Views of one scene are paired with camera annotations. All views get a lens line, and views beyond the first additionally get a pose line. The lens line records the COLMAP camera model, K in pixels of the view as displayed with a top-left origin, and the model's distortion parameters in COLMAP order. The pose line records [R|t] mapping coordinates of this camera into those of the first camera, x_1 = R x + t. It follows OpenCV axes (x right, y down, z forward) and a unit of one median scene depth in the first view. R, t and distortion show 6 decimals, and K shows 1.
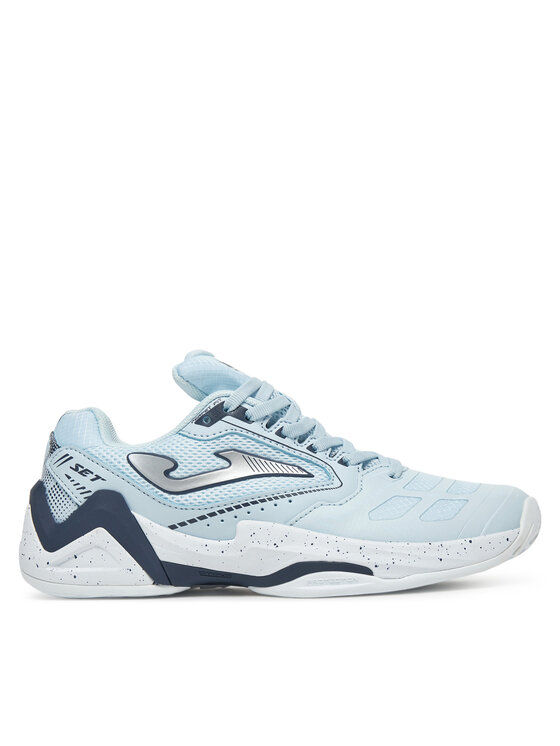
lens RADIAL K [[1150.1, 0, 282.7], [0, 1150.1, 373.7], [0, 0, 1]] dist [-0.134571, 0.000000]
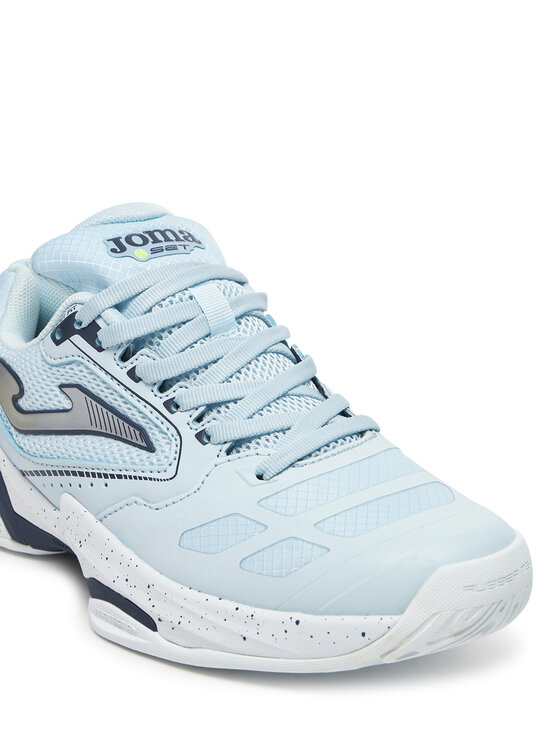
lens RADIAL K [[1732.1, 0, 284.7], [0, 1732.1, 370.3], [0, 0, 1]] dist [-0.028680, 0.000000]
pose [[0.694292, 0.207218, -0.689217, 0.751640], [0.057222, 0.938727, 0.339878, -0.286051], [0.717415, -0.275413, 0.639893, 0.437358]]
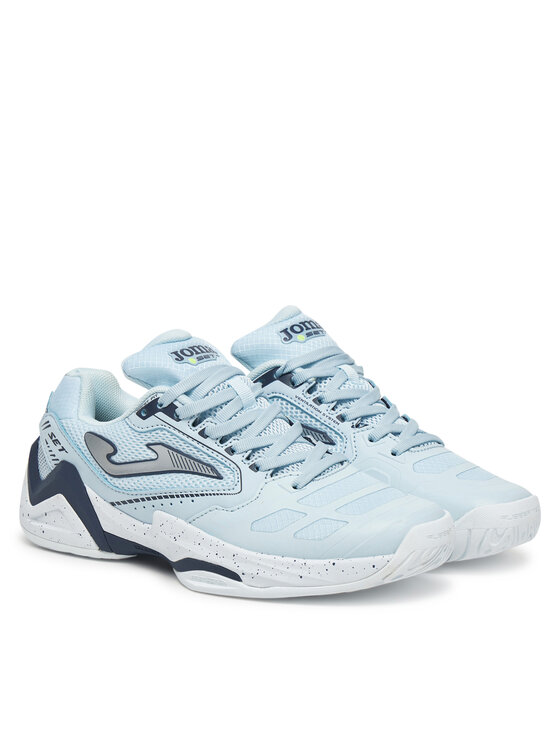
lens RADIAL K [[2595.3, 0, 277.2], [0, 2595.3, 374.1], [0, 0, 1]] dist [0.192554, 0.000000]
pose [[0.851450, 0.135143, -0.506724, 1.307977], [0.019047, 0.957621, 0.287400, -0.713313], [0.524090, -0.254358, 0.812793, -0.947897]]
